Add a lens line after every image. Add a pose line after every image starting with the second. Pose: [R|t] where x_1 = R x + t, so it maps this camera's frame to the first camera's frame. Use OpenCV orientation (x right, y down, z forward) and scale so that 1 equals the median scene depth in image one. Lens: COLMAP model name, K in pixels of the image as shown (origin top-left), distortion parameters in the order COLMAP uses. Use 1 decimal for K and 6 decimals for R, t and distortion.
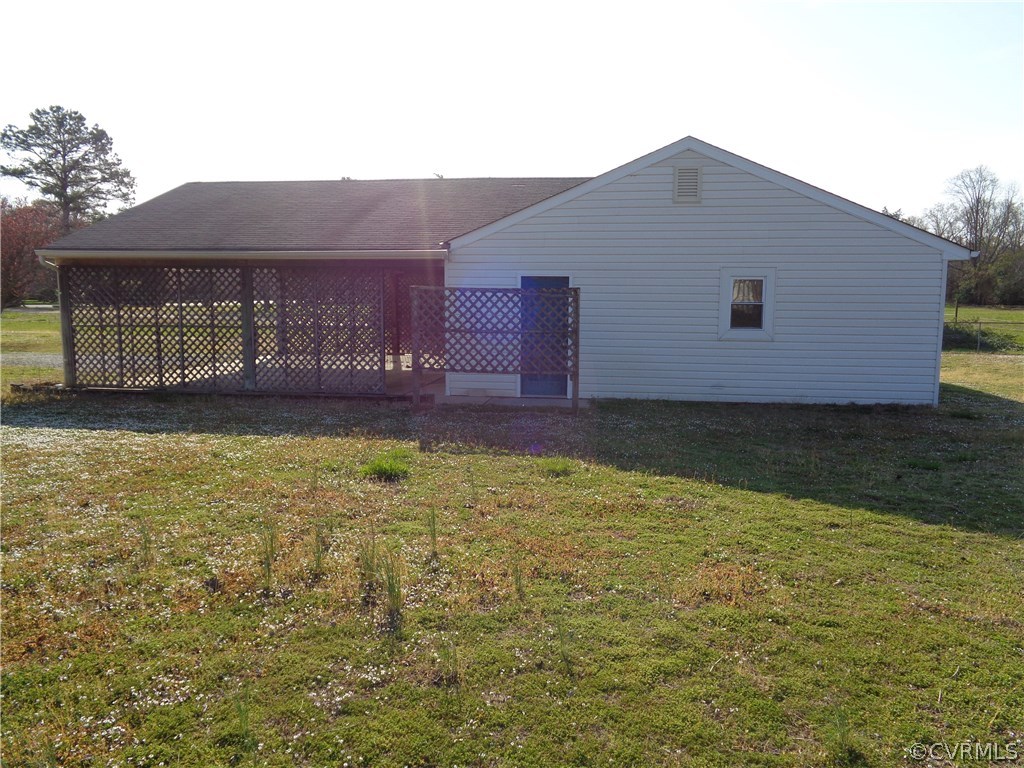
lens RADIAL K [[766.4, 0, 512.0], [0, 766.4, 384.0], [0, 0, 1]] dist [0.001736, 0.002417]
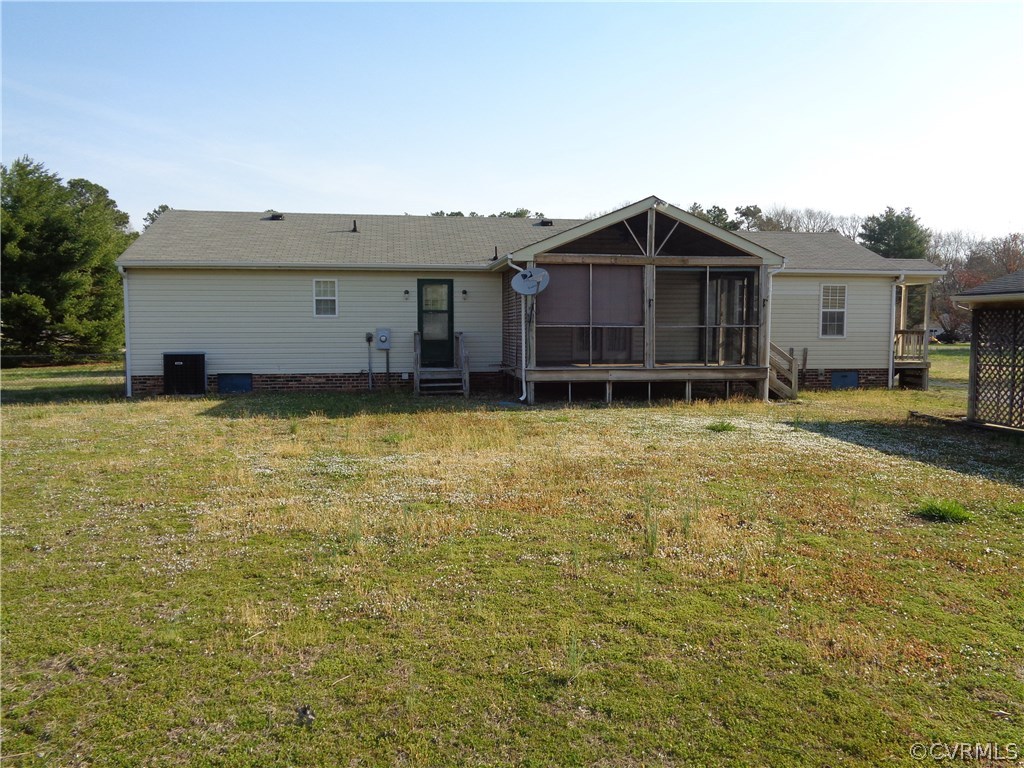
lens RADIAL K [[766.4, 0, 512.0], [0, 766.4, 384.0], [0, 0, 1]] dist [0.001736, 0.002417]
pose [[0.239072, 0.052084, -0.969604, 0.316784], [-0.109394, 0.993648, 0.026402, -0.005900], [0.964820, 0.099757, 0.243251, 0.111064]]
